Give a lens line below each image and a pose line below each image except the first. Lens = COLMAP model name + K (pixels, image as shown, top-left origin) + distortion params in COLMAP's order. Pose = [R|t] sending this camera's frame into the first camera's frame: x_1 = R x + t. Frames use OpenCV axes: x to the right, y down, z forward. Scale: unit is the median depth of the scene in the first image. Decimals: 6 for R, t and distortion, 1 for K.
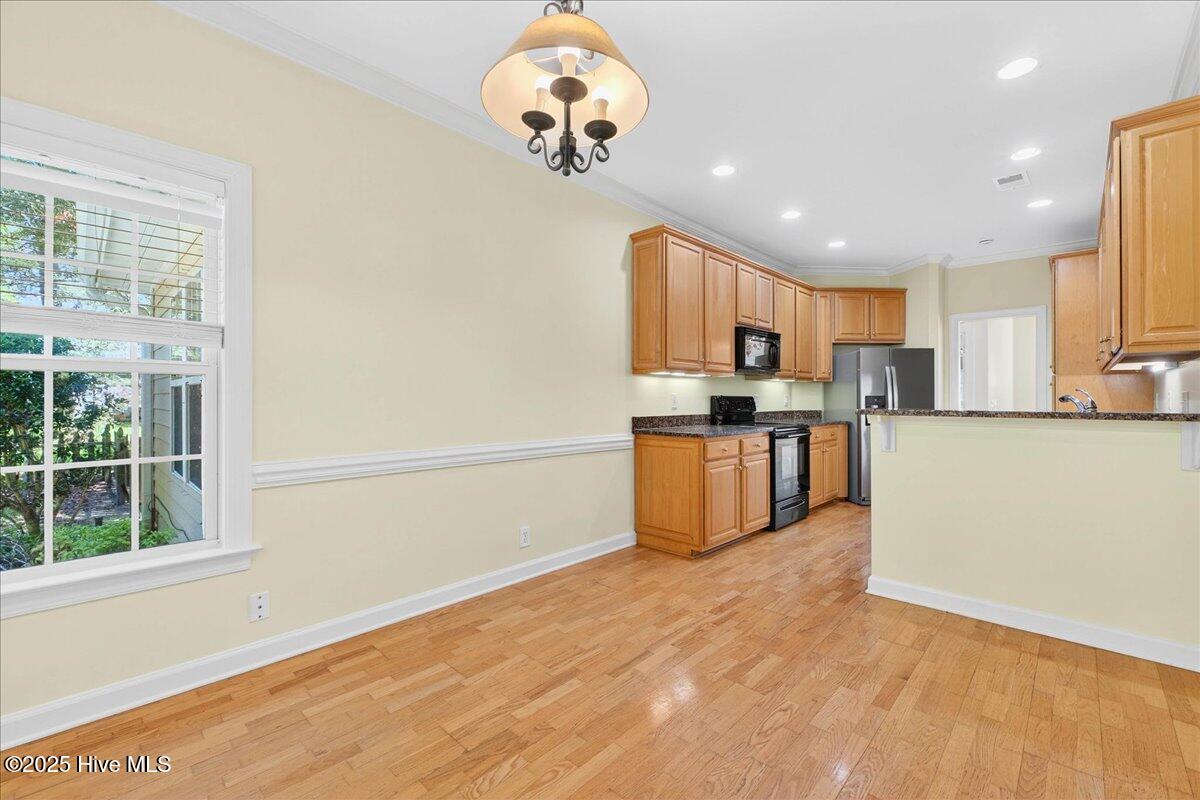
lens RADIAL K [[501.7, 0, 598.0], [0, 501.7, 396.2], [0, 0, 1]] dist [0.001561, -0.000011]
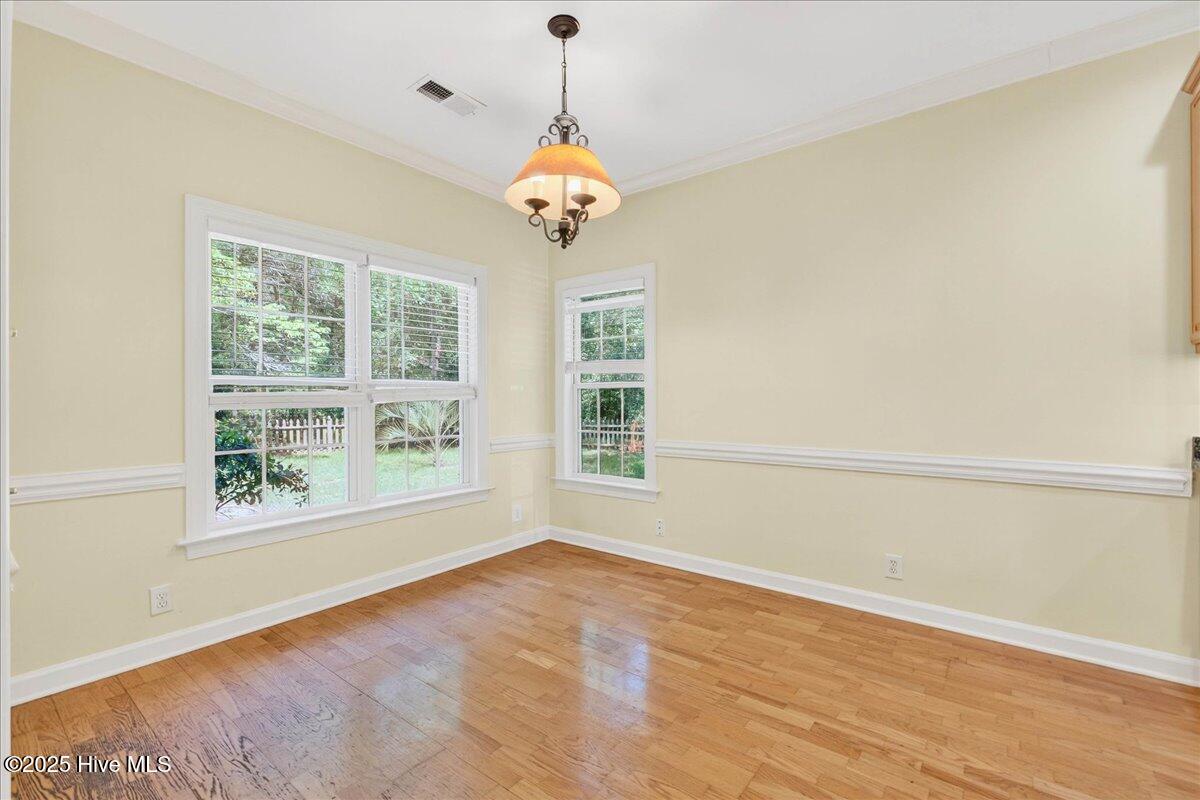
lens RADIAL K [[513.4, 0, 604.4], [0, 513.4, 404.1], [0, 0, 1]] dist [0.000663, -0.000412]
pose [[0.102165, 0.005357, -0.994753, 0.826070], [0.007281, 0.999955, 0.006133, 0.010895], [0.994741, -0.007869, 0.102121, 0.575714]]
